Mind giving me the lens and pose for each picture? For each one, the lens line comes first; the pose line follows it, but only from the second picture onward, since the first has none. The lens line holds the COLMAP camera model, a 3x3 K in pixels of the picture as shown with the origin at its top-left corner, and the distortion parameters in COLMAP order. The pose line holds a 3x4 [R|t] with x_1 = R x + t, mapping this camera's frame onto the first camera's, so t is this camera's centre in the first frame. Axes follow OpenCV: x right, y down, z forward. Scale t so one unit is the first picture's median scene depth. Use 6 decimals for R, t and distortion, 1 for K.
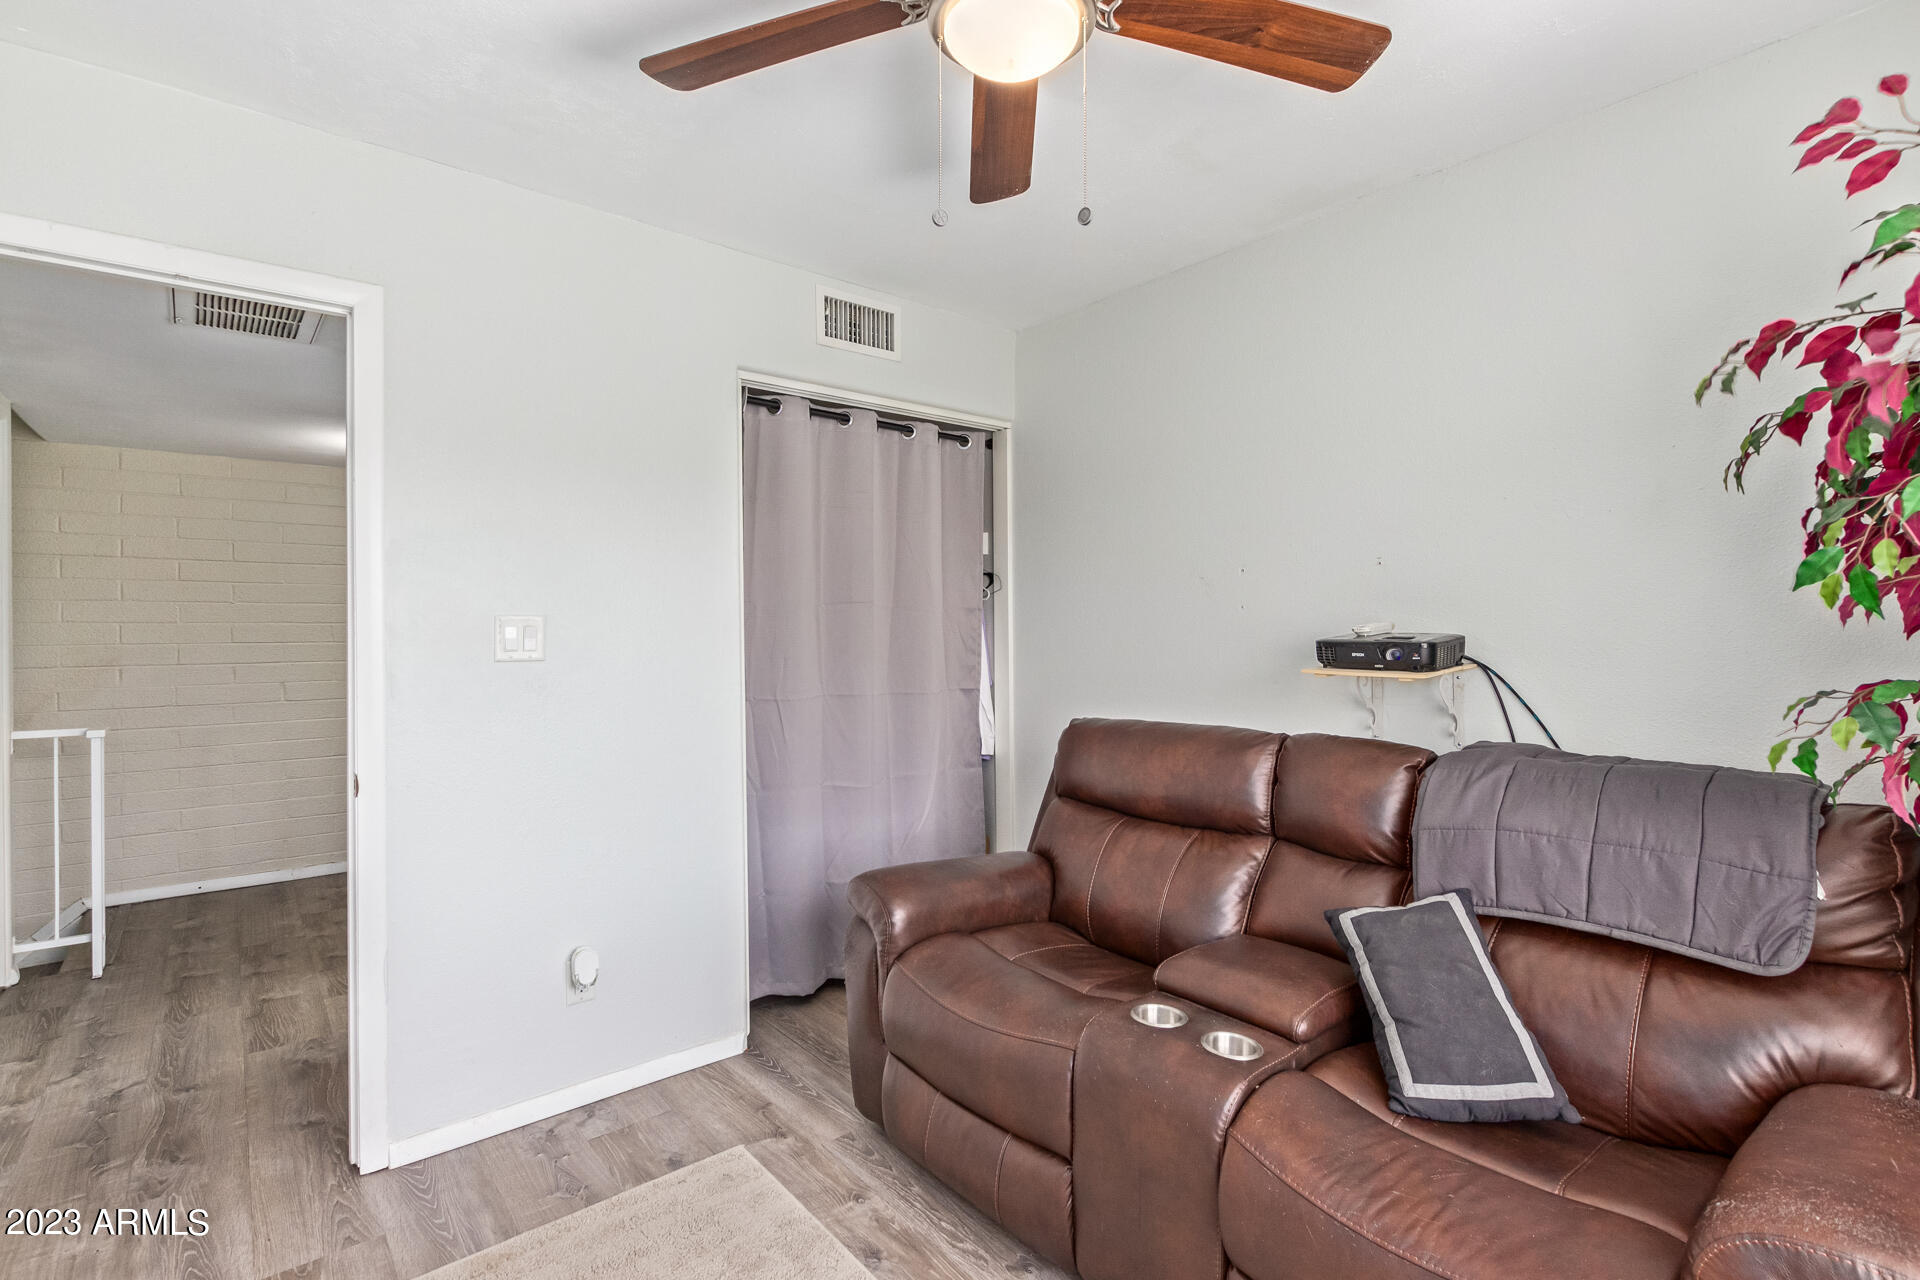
lens RADIAL K [[899.3, 0, 950.7], [0, 899.3, 607.0], [0, 0, 1]] dist [-0.000816, -0.000534]
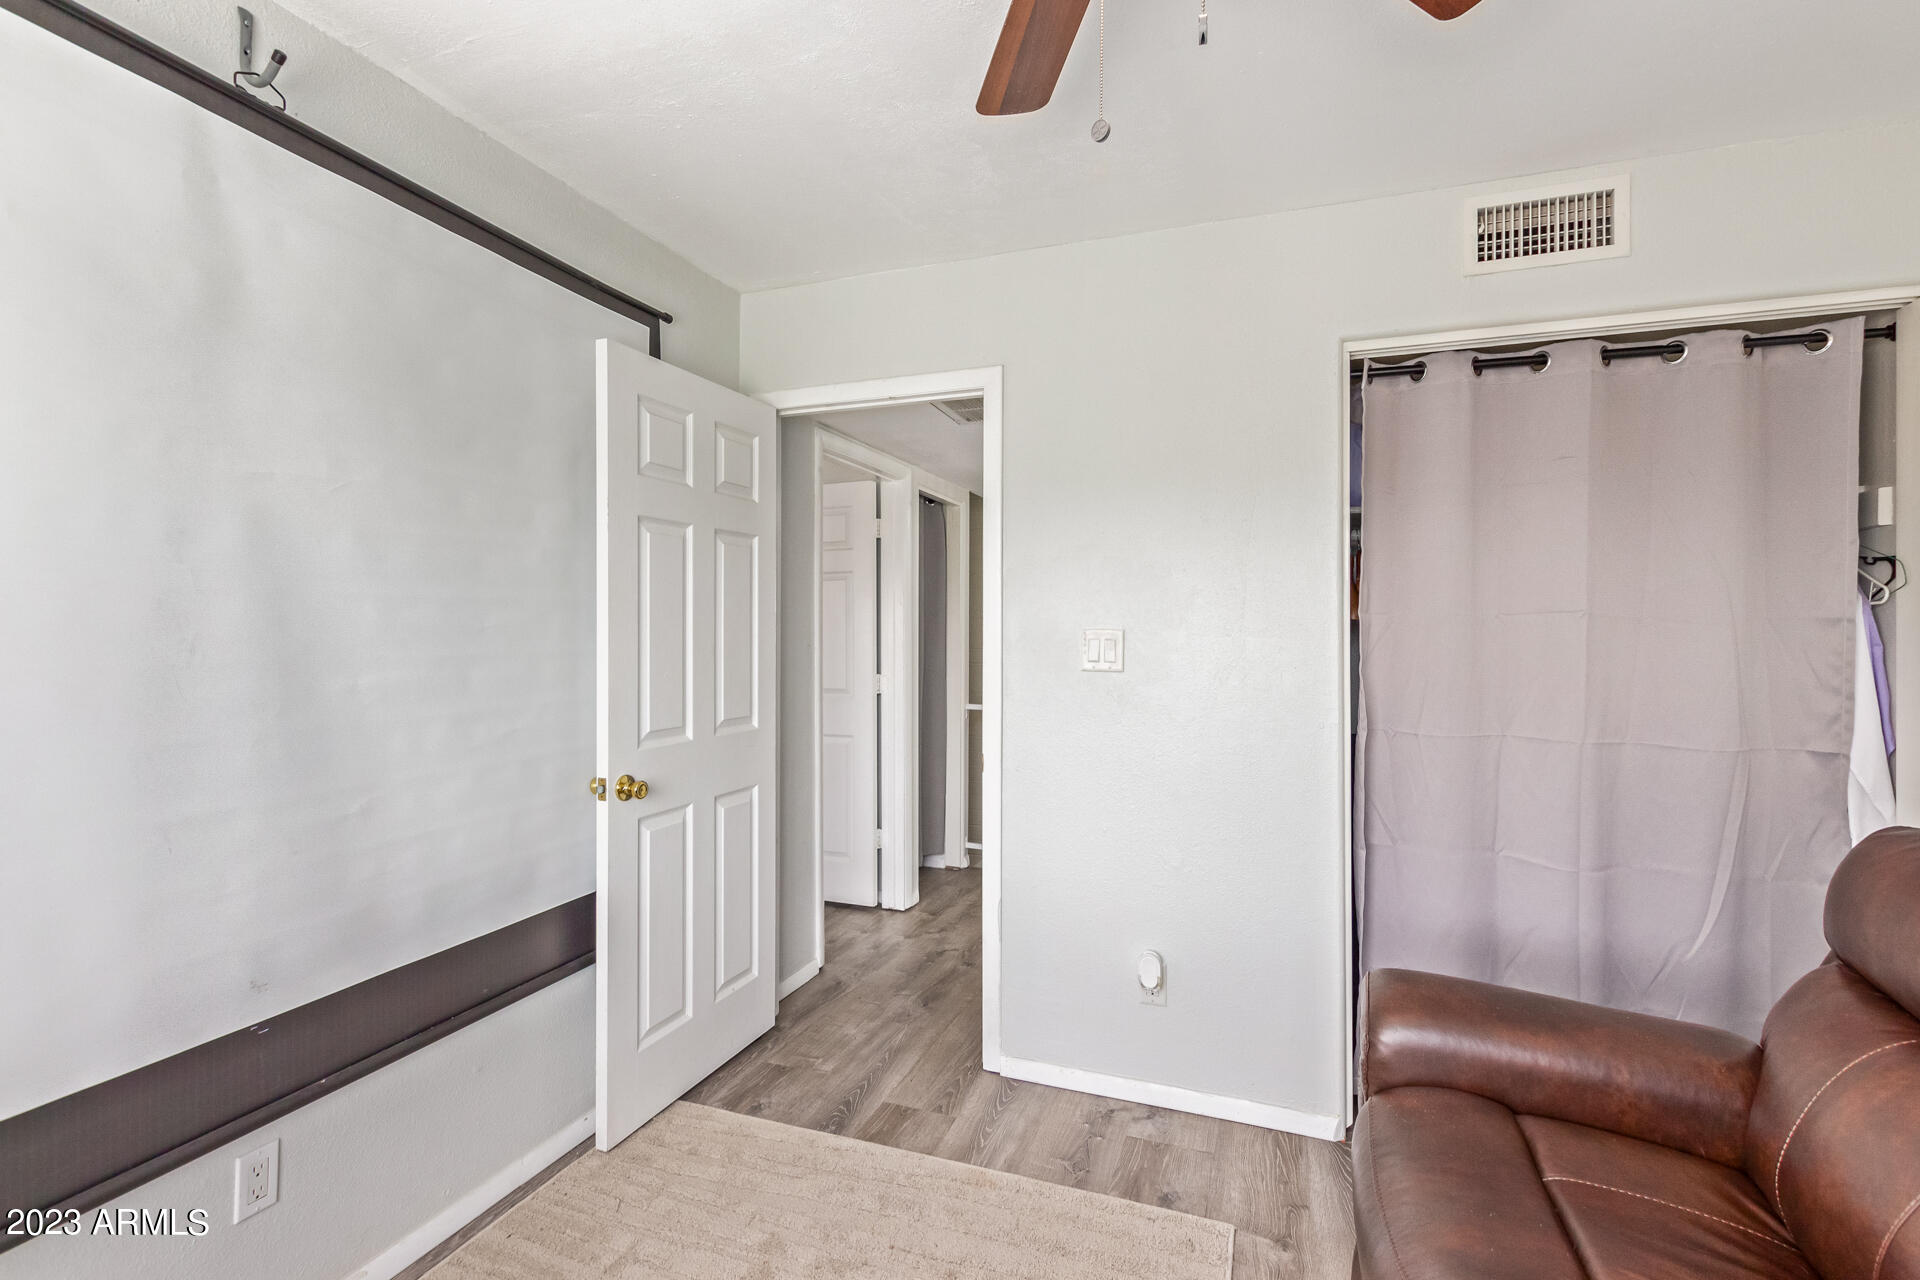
lens RADIAL K [[877.6, 0, 952.6], [0, 877.6, 628.0], [0, 0, 1]] dist [0.010685, -0.006089]
pose [[0.496518, -0.002707, -0.868022, 0.353625], [0.005909, 0.999983, 0.000262, 0.005946], [0.868006, -0.005259, 0.496526, 0.302214]]
